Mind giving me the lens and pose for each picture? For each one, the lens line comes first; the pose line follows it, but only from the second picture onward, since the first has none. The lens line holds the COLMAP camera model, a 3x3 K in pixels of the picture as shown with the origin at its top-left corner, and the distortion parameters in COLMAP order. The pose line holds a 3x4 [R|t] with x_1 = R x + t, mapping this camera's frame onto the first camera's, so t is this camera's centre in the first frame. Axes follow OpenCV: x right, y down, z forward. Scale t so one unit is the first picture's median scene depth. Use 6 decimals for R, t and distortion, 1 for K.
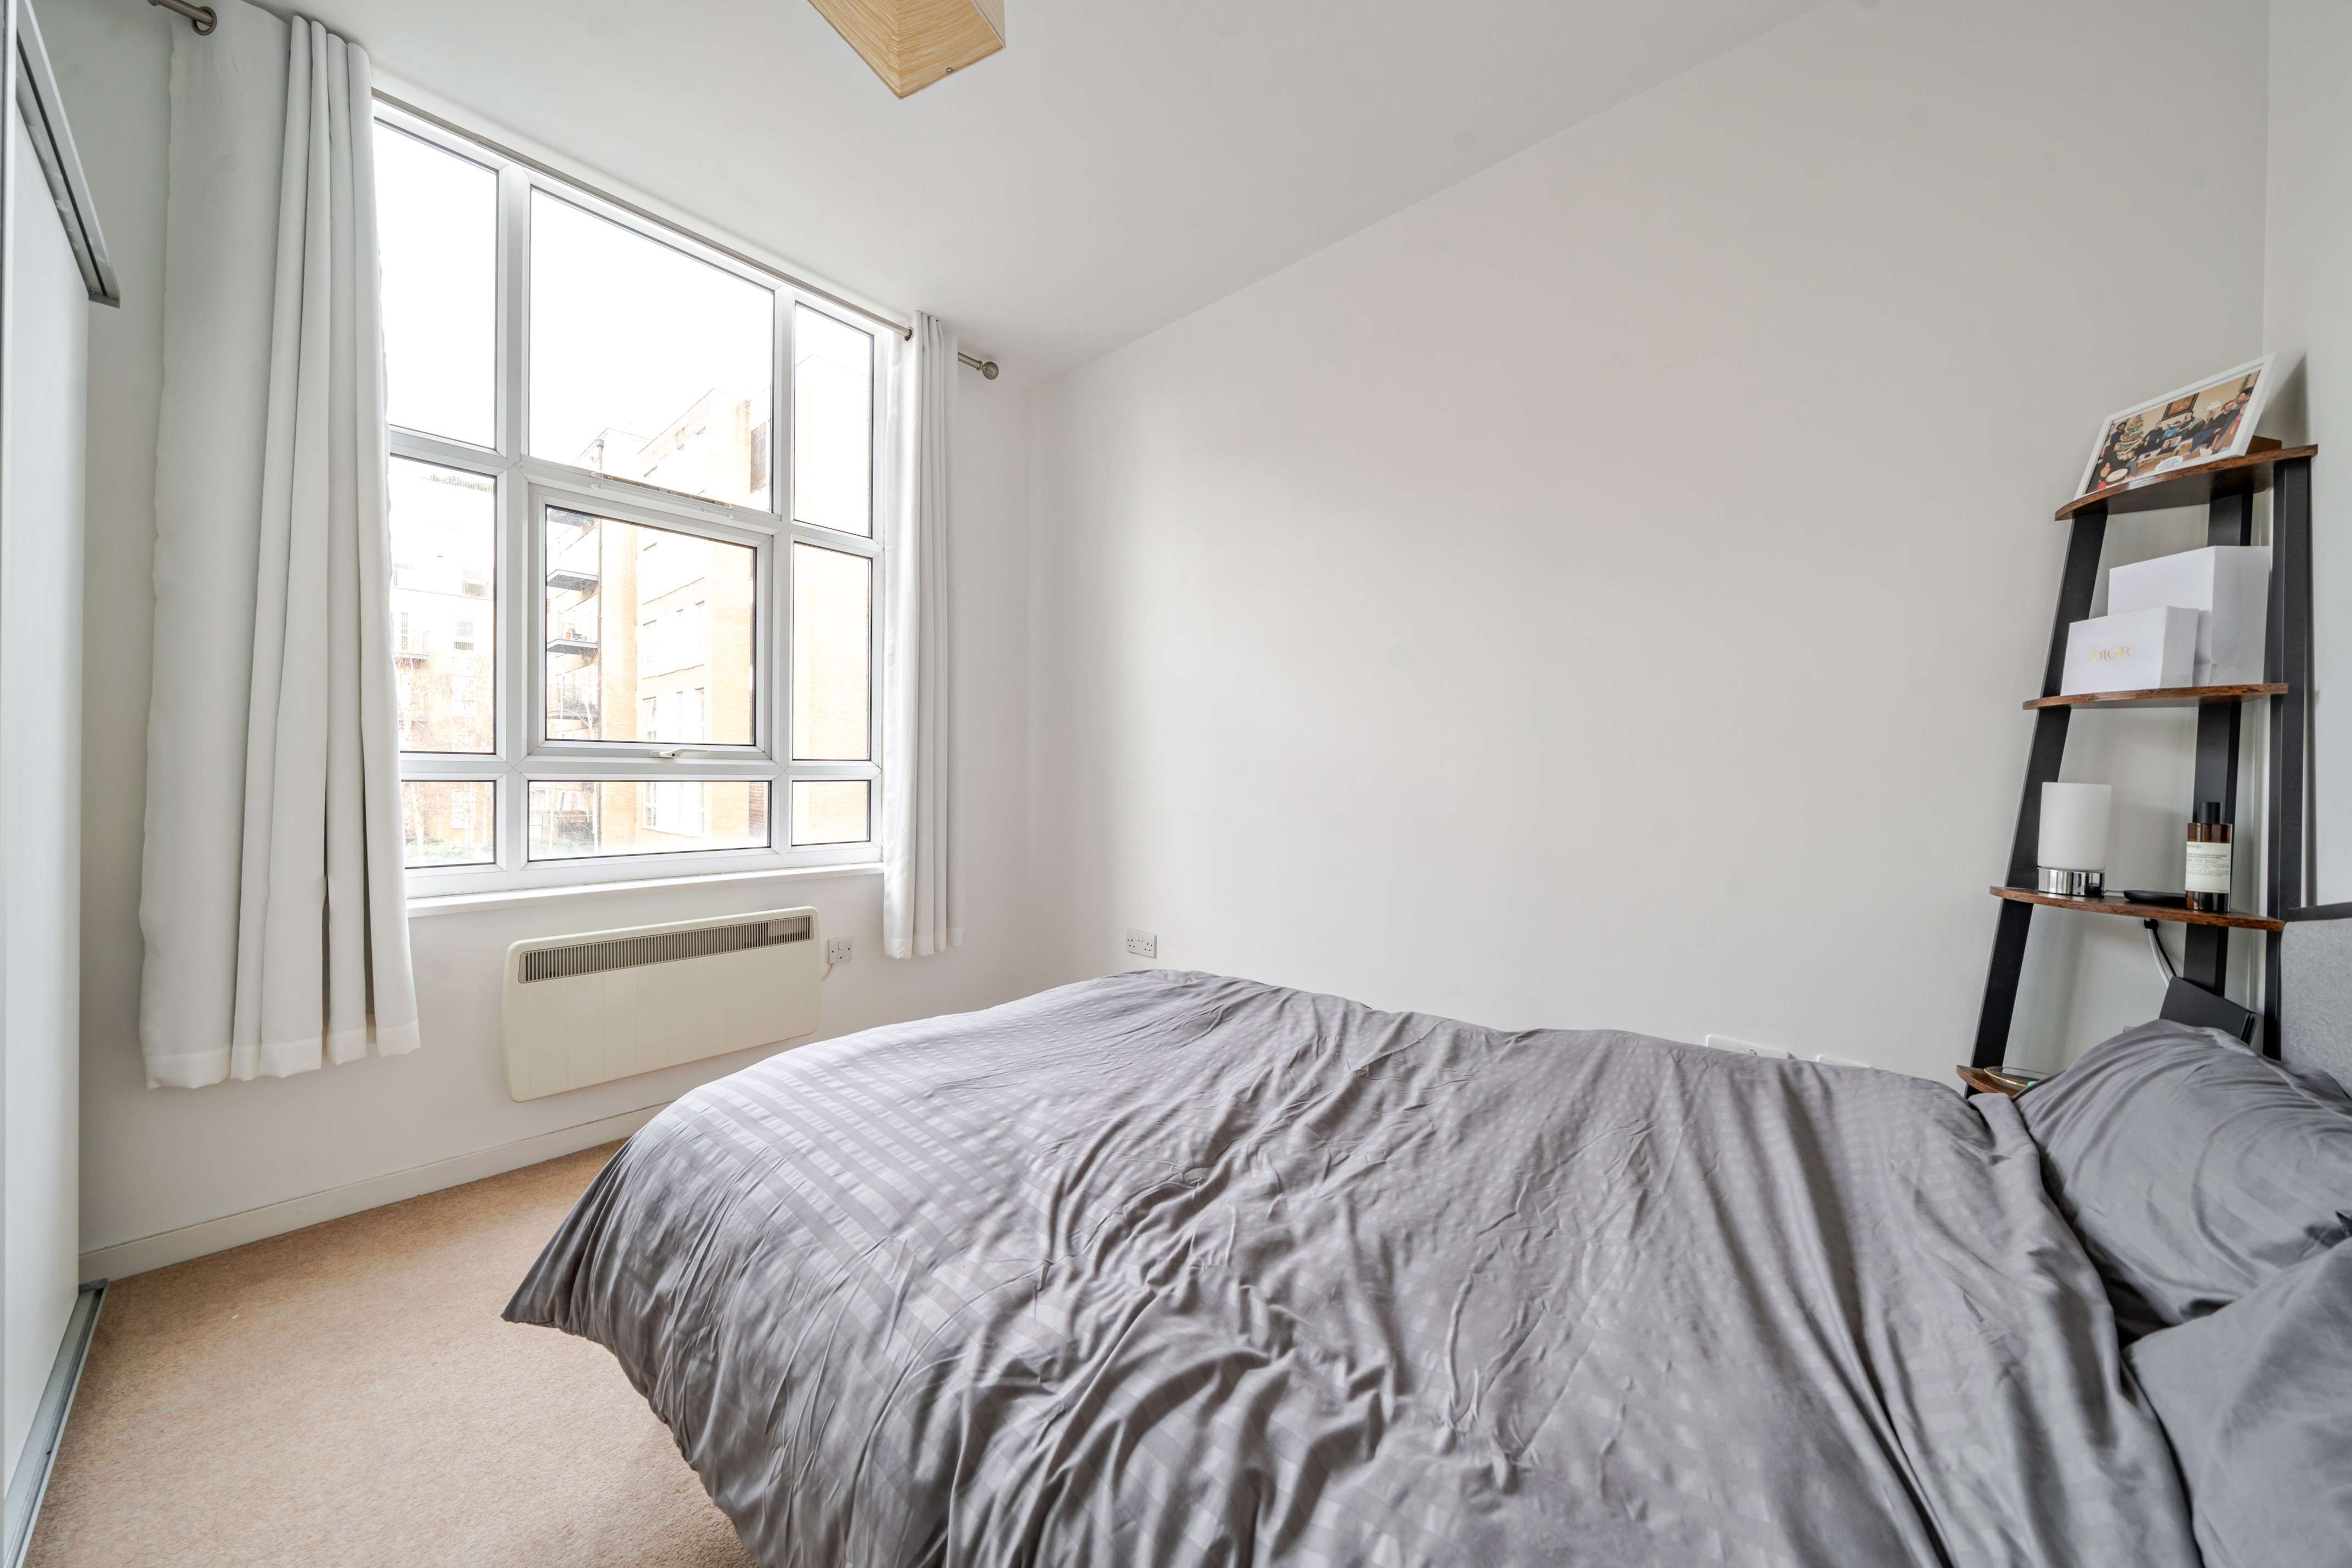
lens RADIAL K [[804.8, 0, 1122.5], [0, 804.8, 759.6], [0, 0, 1]] dist [-0.001195, -0.000141]
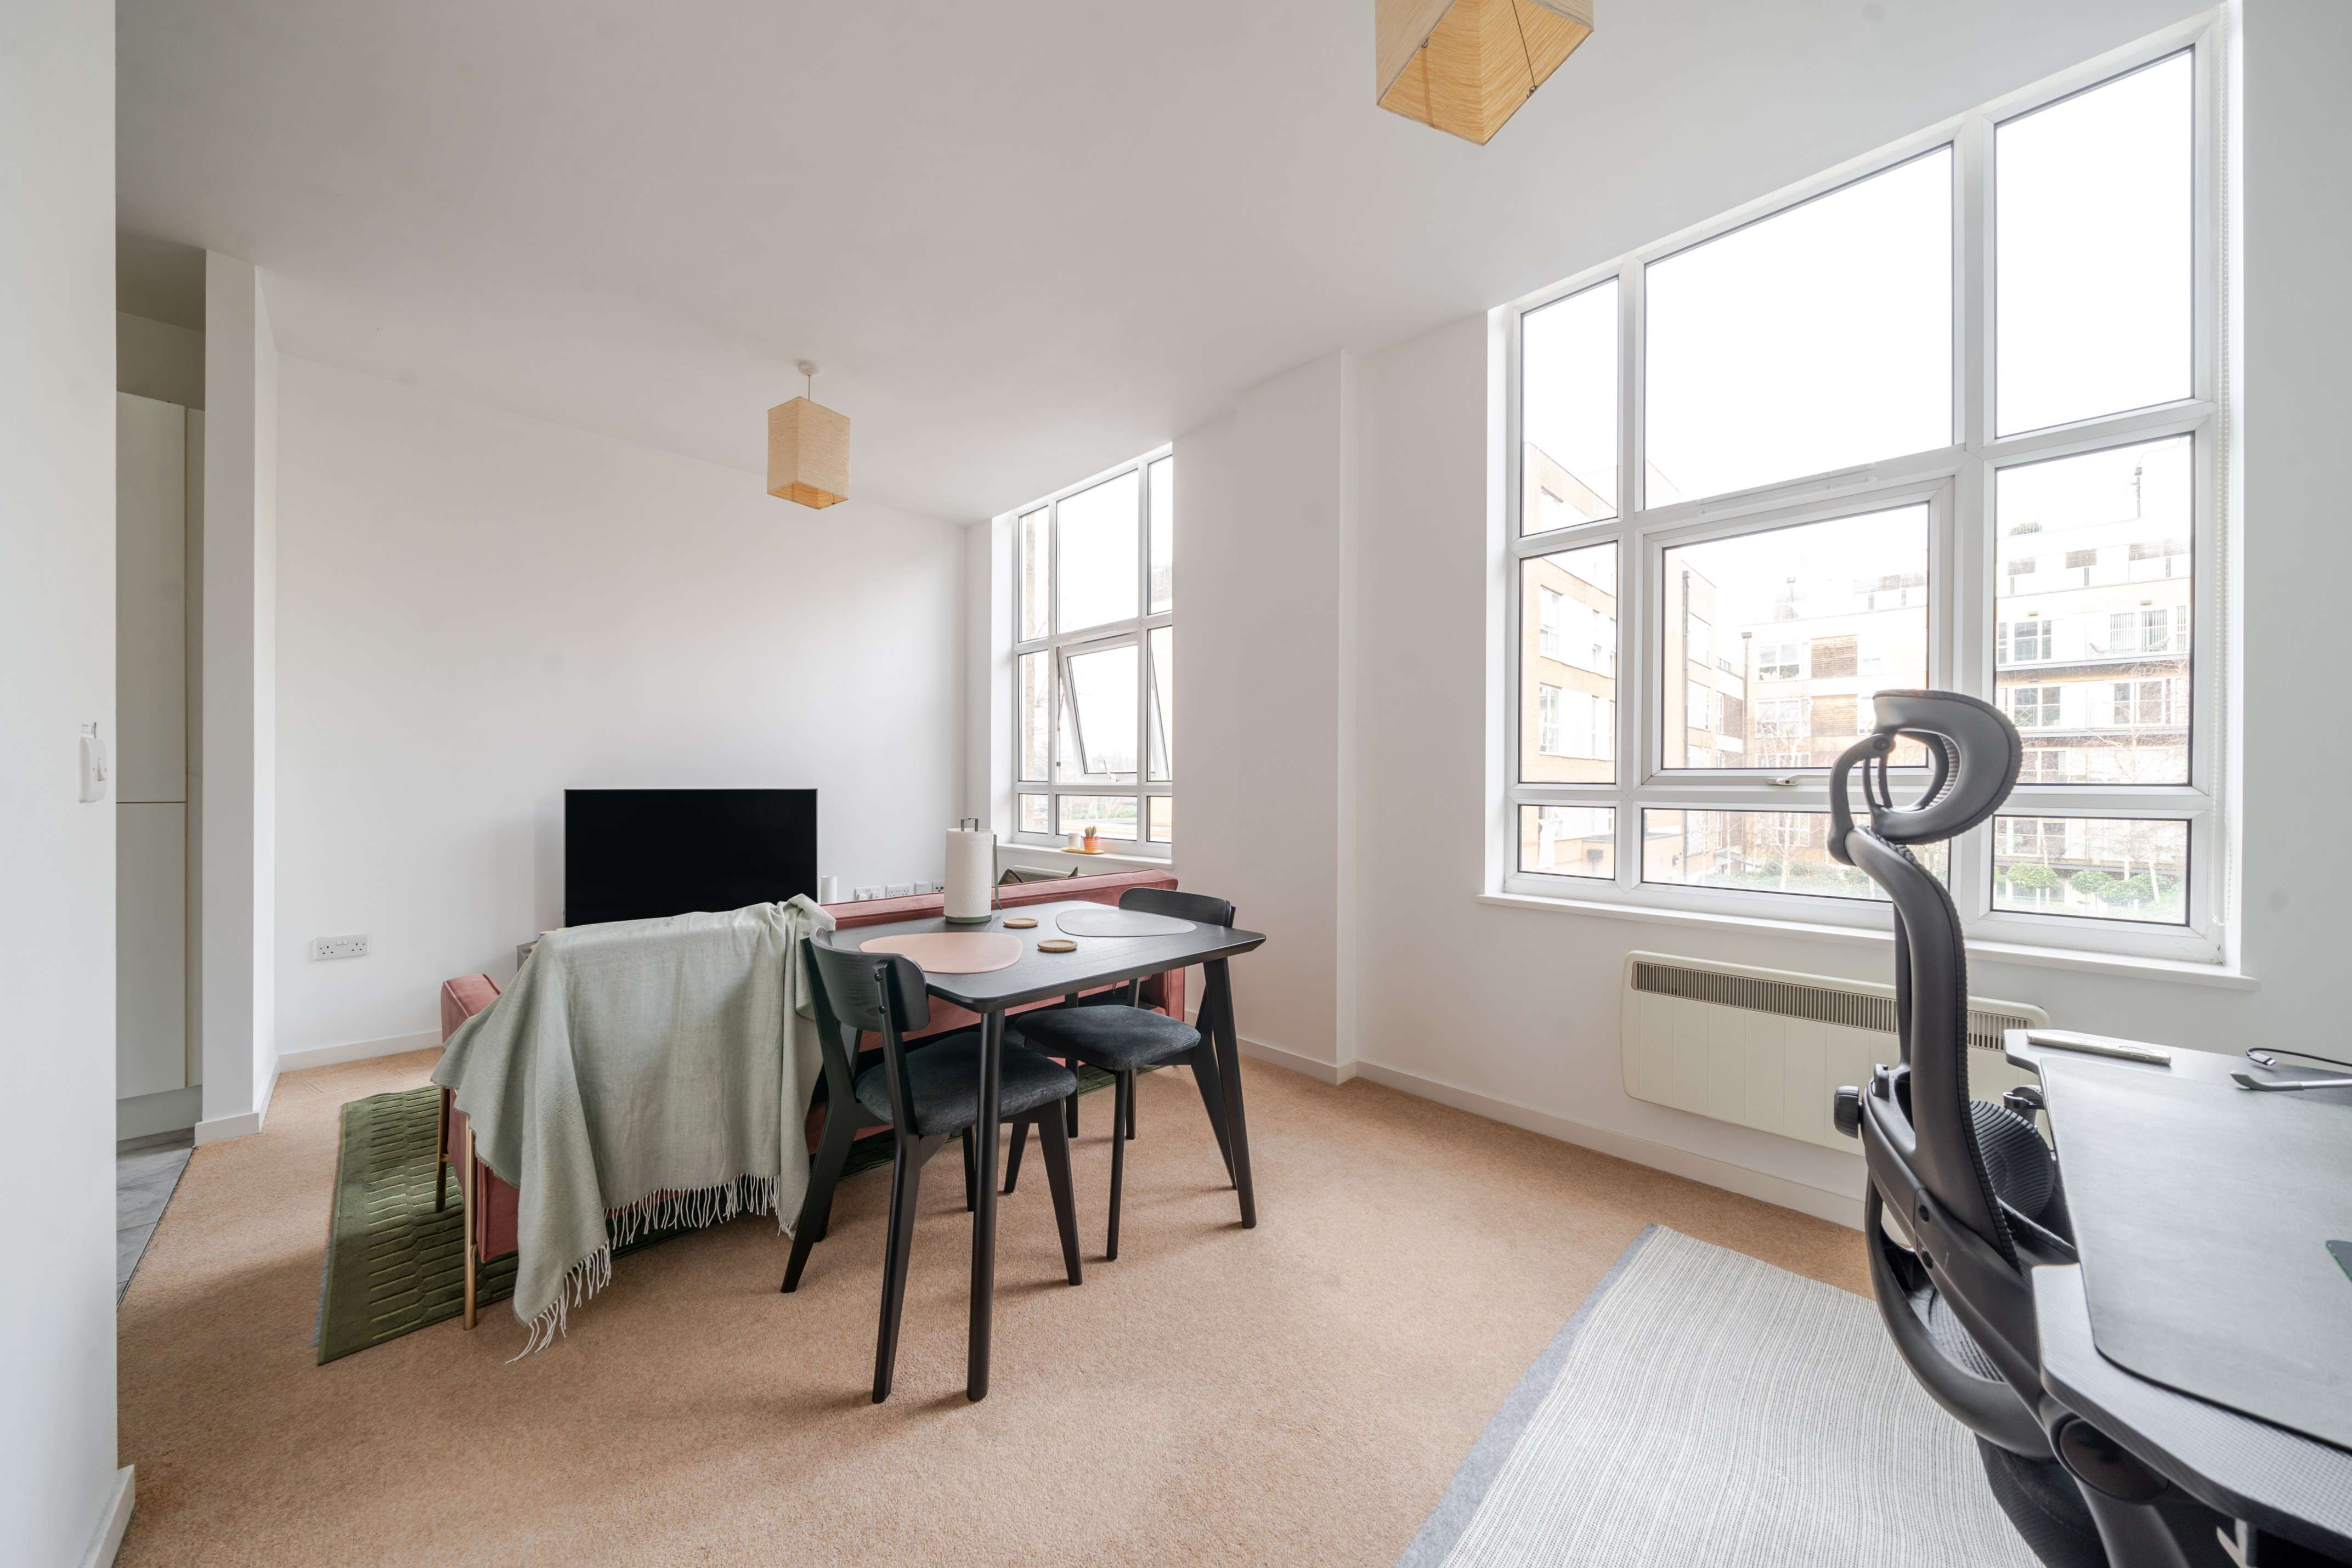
lens RADIAL K [[798.0, 0, 1176.0], [0, 798.0, 784.0], [0, 0, 1]] dist [-0.001952, -0.000361]
pose [[-0.044773, -0.006761, -0.998974, 0.335112], [-0.001303, 0.999977, -0.006709, 0.004108], [0.998996, 0.001001, -0.044781, 0.376337]]
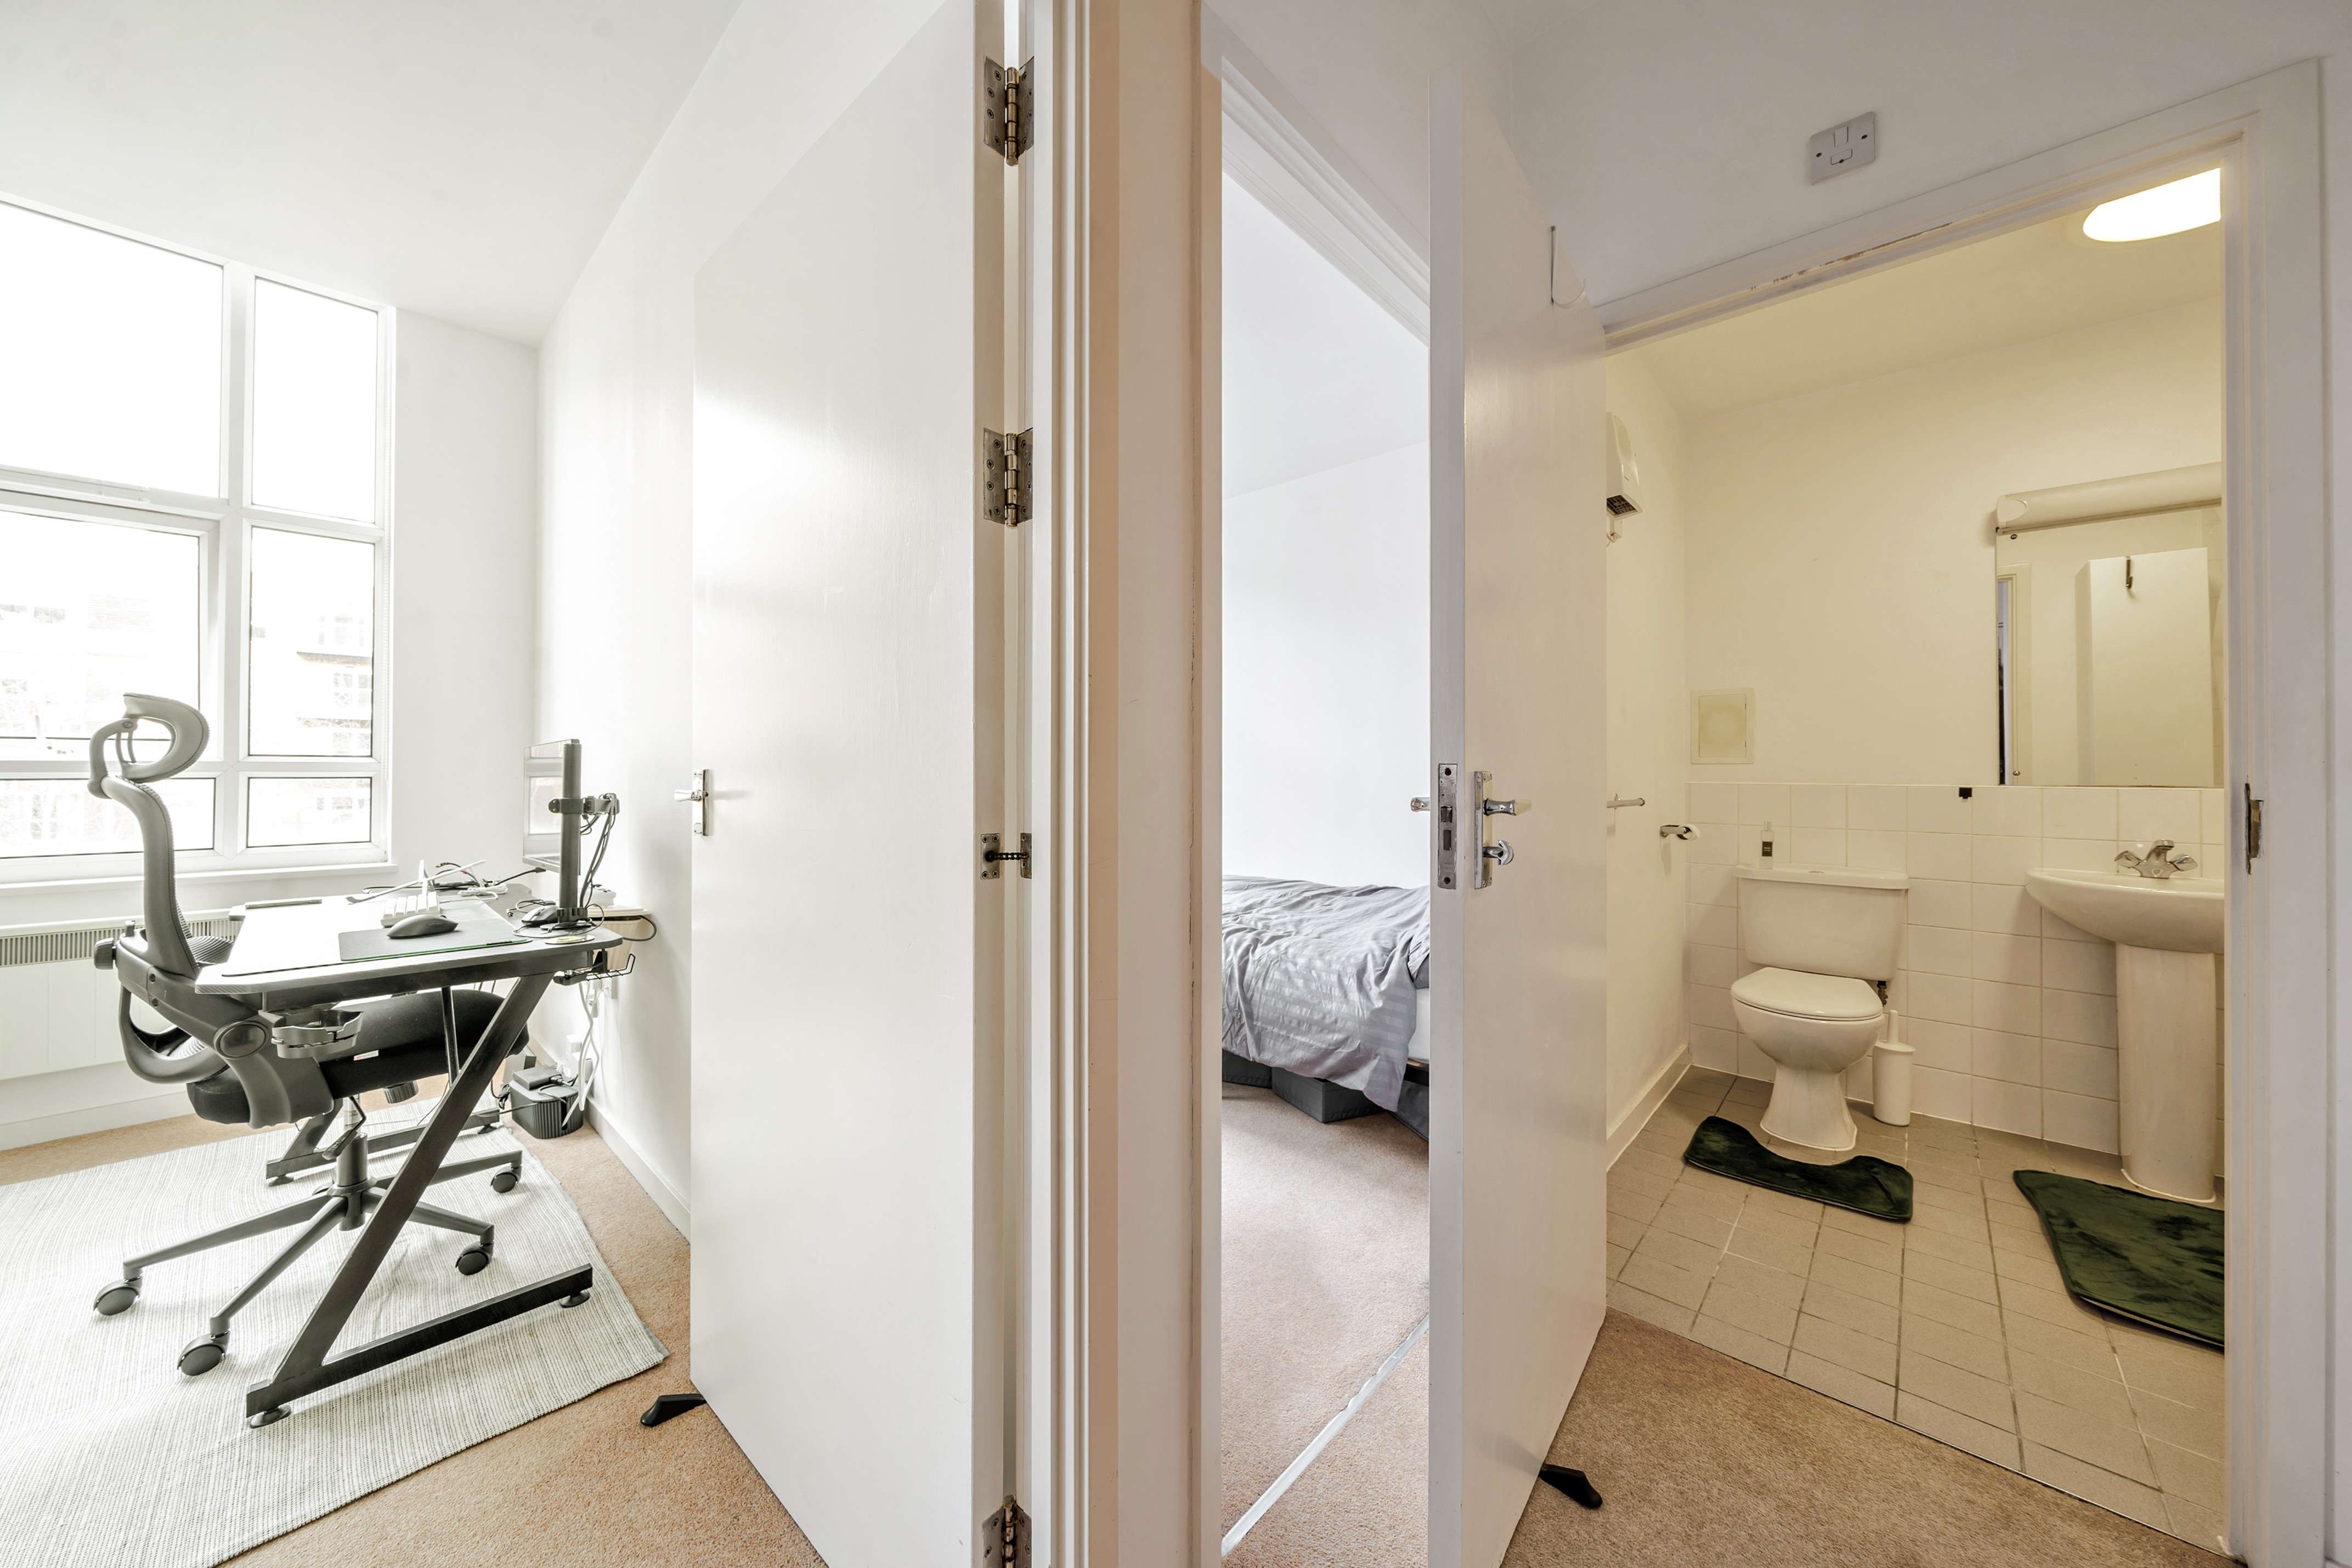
lens RADIAL K [[804.8, 0, 1122.5], [0, 804.8, 759.6], [0, 0, 1]] dist [-0.001195, -0.000141]
pose [[0.999491, -0.007988, -0.030894, 0.732891], [0.007855, 0.999959, -0.004430, 0.018377], [0.030928, 0.004185, 0.999513, 0.093699]]
